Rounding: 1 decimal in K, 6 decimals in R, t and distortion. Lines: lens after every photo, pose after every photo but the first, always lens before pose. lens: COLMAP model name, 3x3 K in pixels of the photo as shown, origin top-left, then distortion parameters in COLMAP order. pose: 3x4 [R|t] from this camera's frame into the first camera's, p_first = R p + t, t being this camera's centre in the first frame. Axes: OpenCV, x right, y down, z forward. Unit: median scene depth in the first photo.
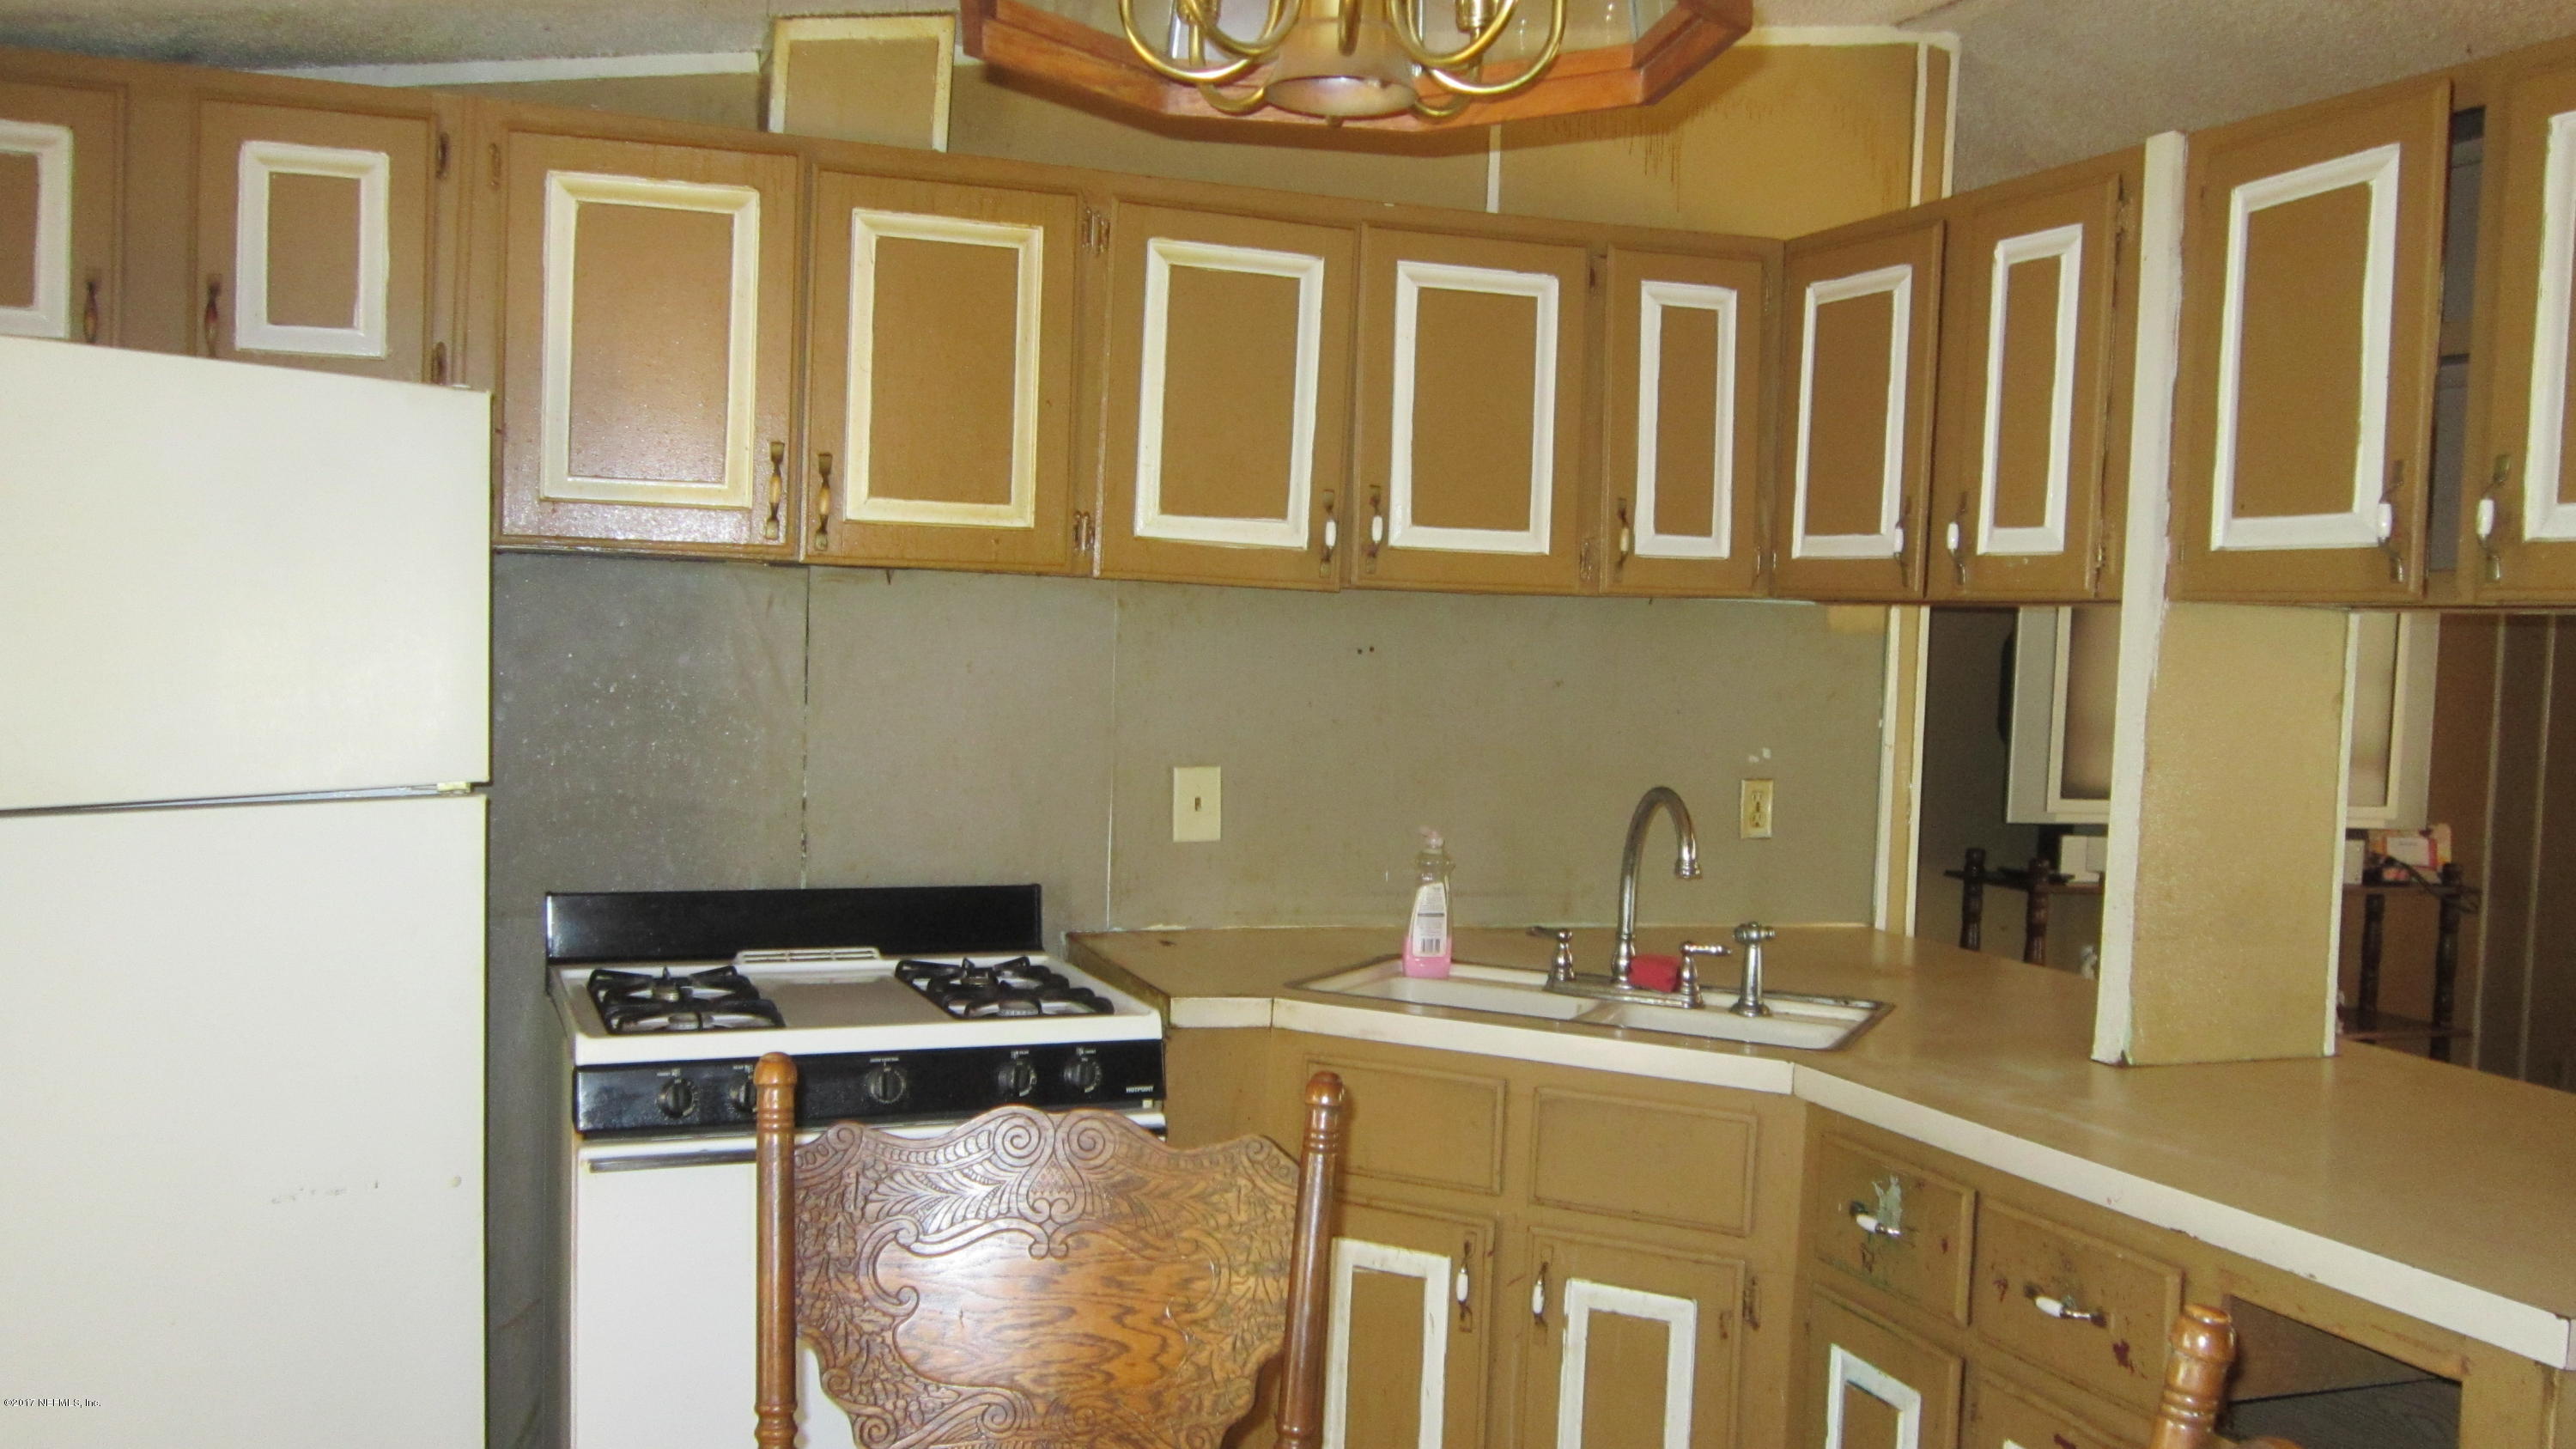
lens RADIAL K [[2214.0, 0, 1207.0], [0, 2214.0, 728.3], [0, 0, 1]] dist [-0.000264, -0.015752]
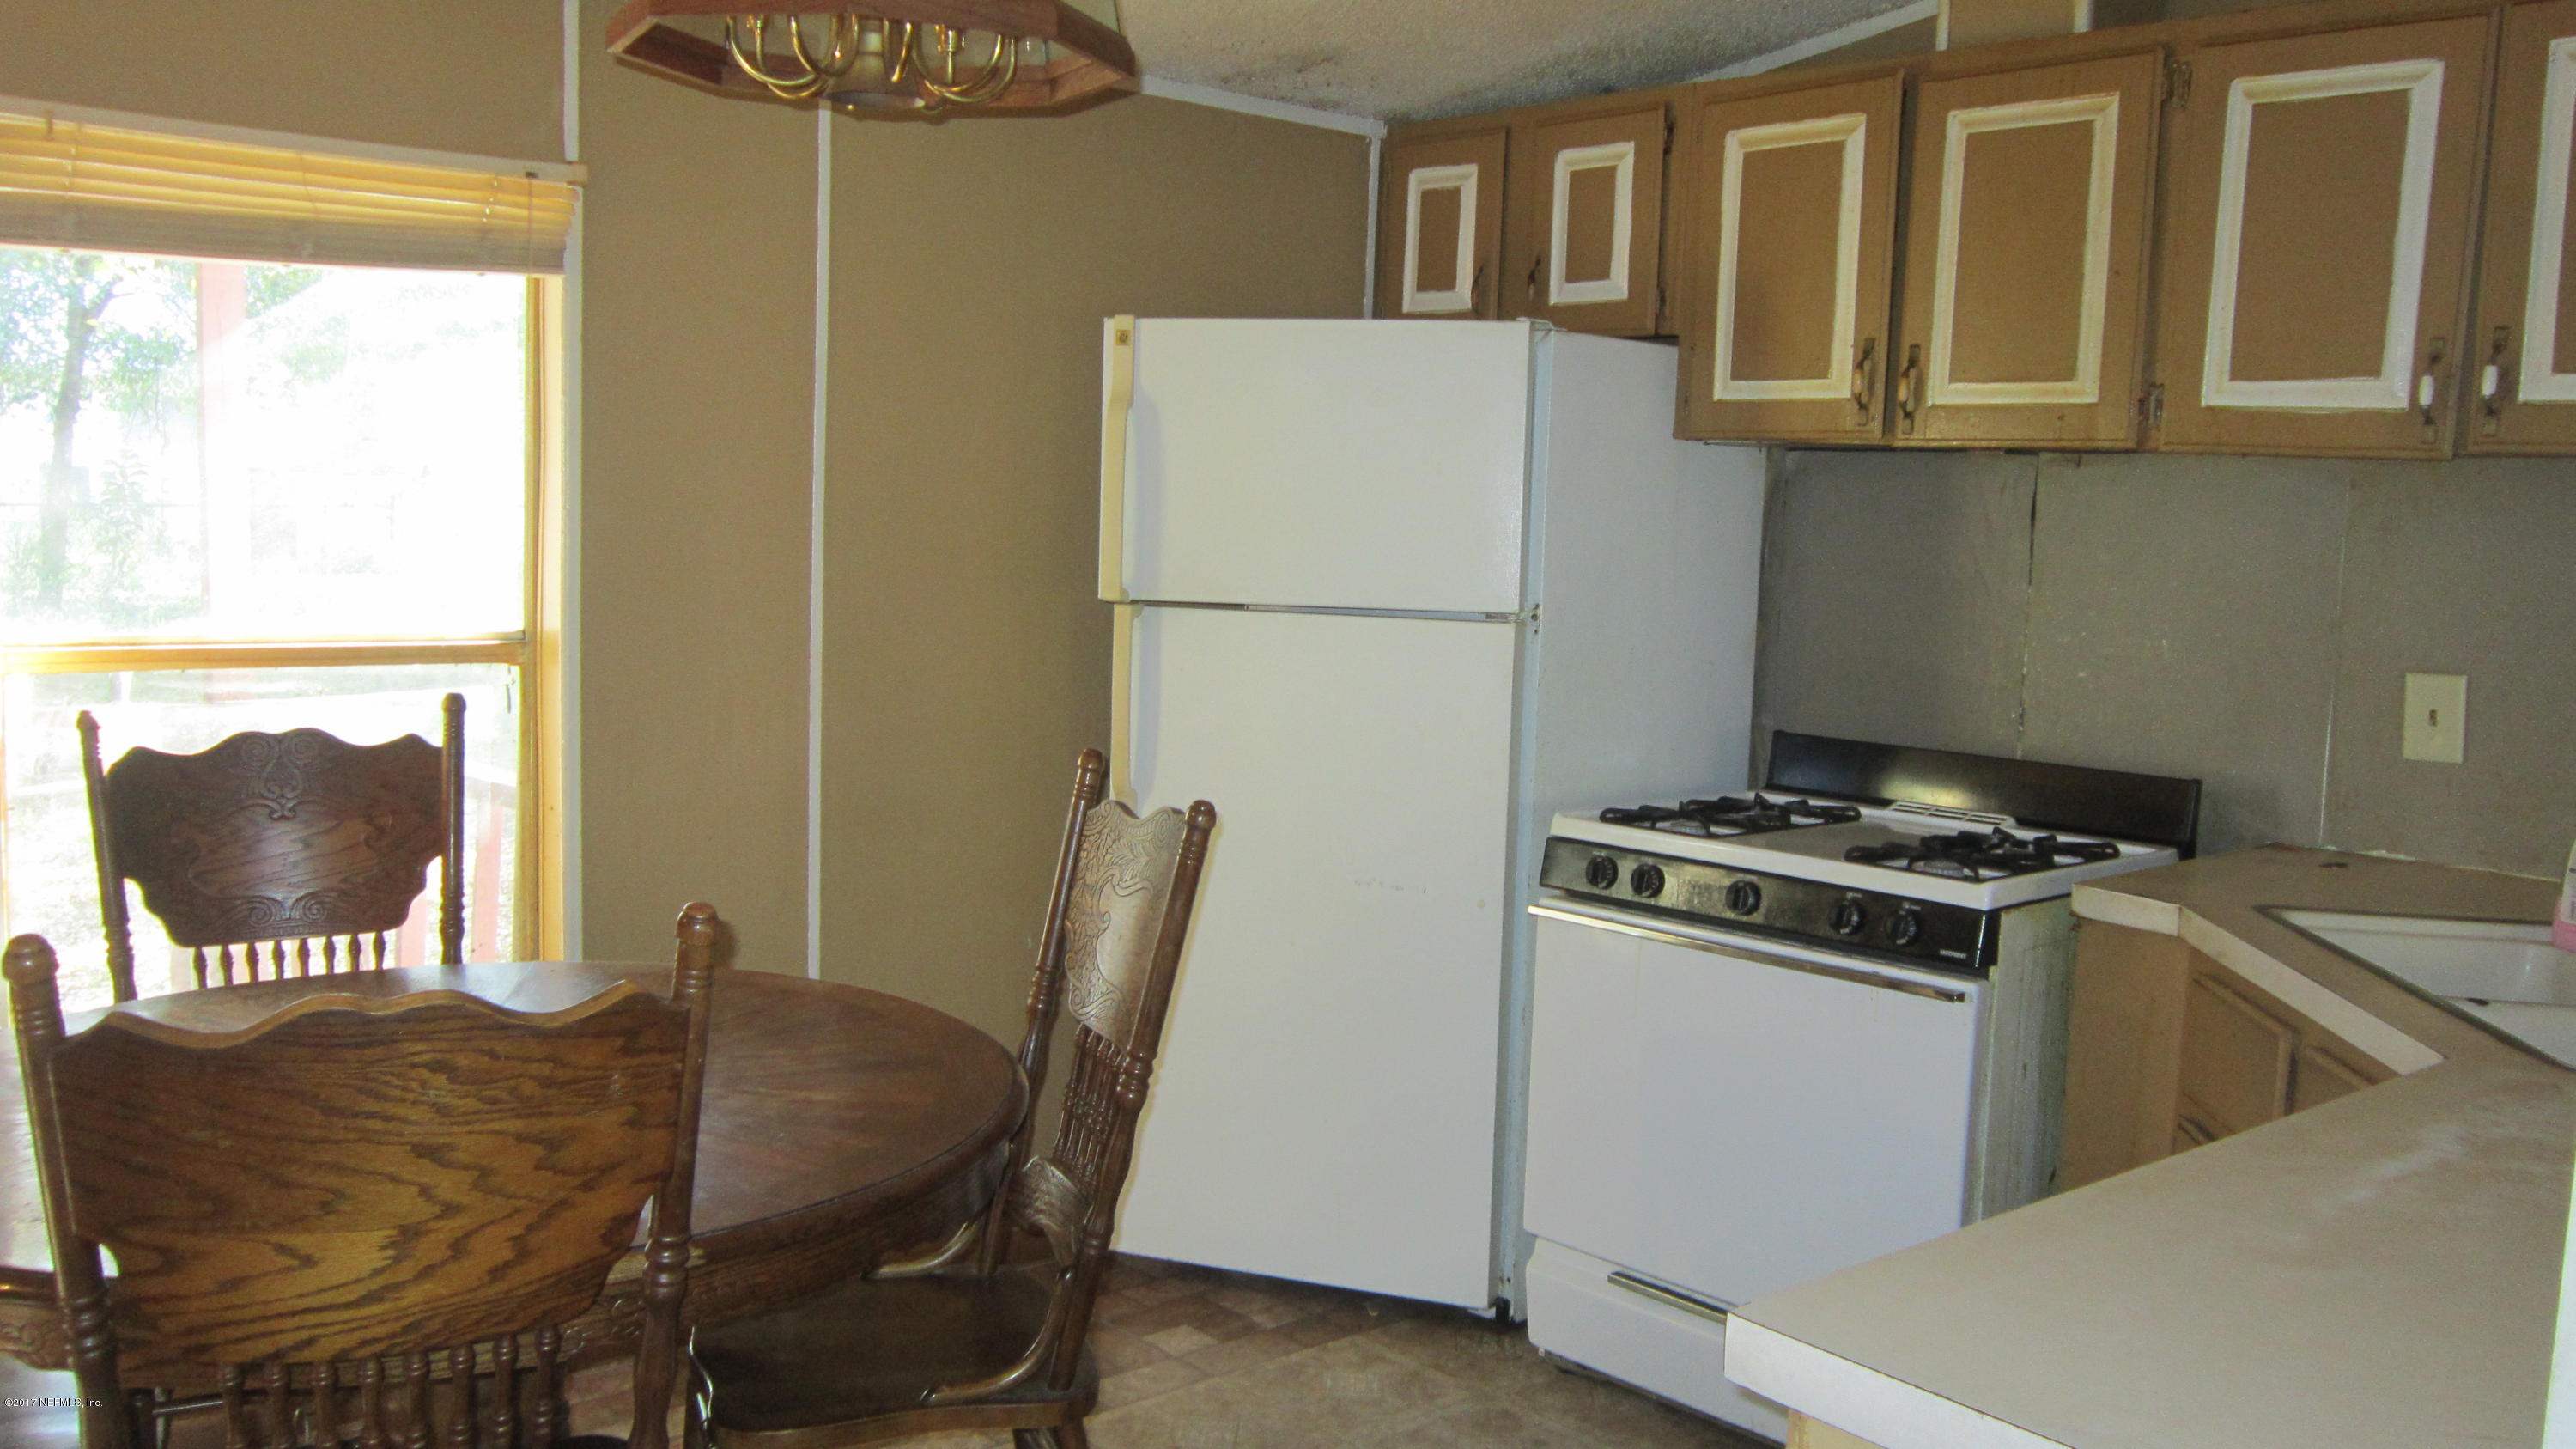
lens RADIAL K [[2214.0, 0, 1207.0], [0, 2214.0, 728.3], [0, 0, 1]] dist [-0.000264, -0.015752]
pose [[0.338341, 0.082890, -0.937366, 0.712294], [-0.061697, 0.995924, 0.065798, 0.012789], [0.938999, 0.035571, 0.342076, 0.294982]]
